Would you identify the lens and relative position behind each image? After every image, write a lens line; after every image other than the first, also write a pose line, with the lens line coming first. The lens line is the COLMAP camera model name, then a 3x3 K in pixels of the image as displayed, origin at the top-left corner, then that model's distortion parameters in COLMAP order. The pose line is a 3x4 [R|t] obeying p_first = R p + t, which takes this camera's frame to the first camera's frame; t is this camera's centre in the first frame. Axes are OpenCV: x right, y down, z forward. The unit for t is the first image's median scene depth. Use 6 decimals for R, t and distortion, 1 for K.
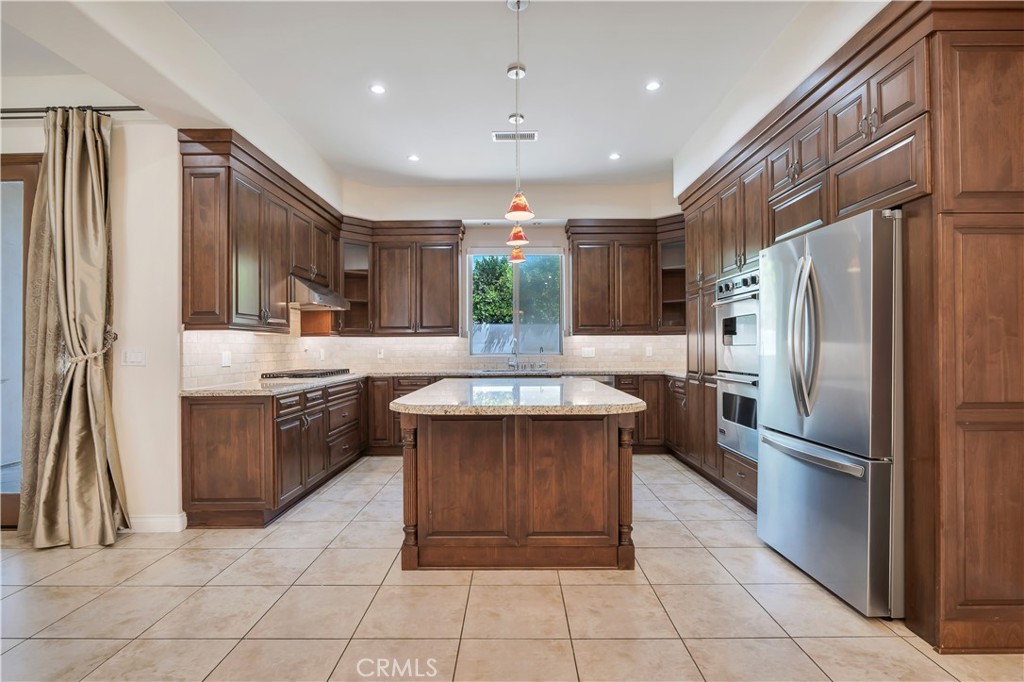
lens RADIAL K [[493.9, 0, 505.2], [0, 493.9, 345.3], [0, 0, 1]] dist [-0.013742, 0.004134]
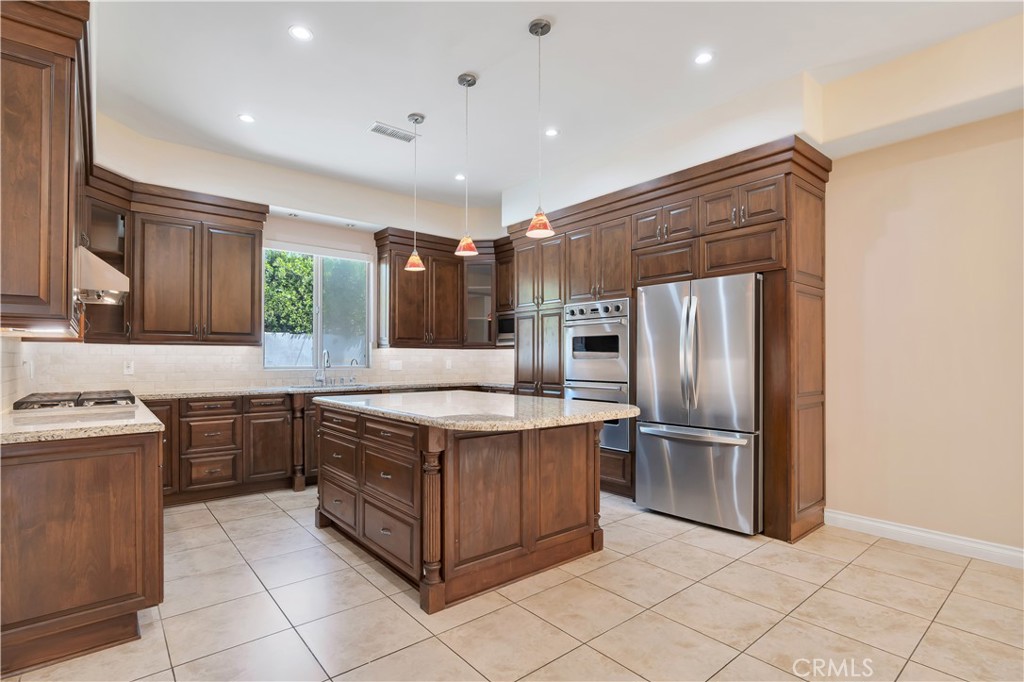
lens RADIAL K [[493.9, 0, 518.3], [0, 493.9, 354.8], [0, 0, 1]] dist [-0.013742, 0.004134]
pose [[0.763271, 0.010545, 0.645993, -0.532816], [-0.005880, 0.999939, -0.009375, 0.002320], [-0.646052, 0.003357, 0.763286, 0.185970]]
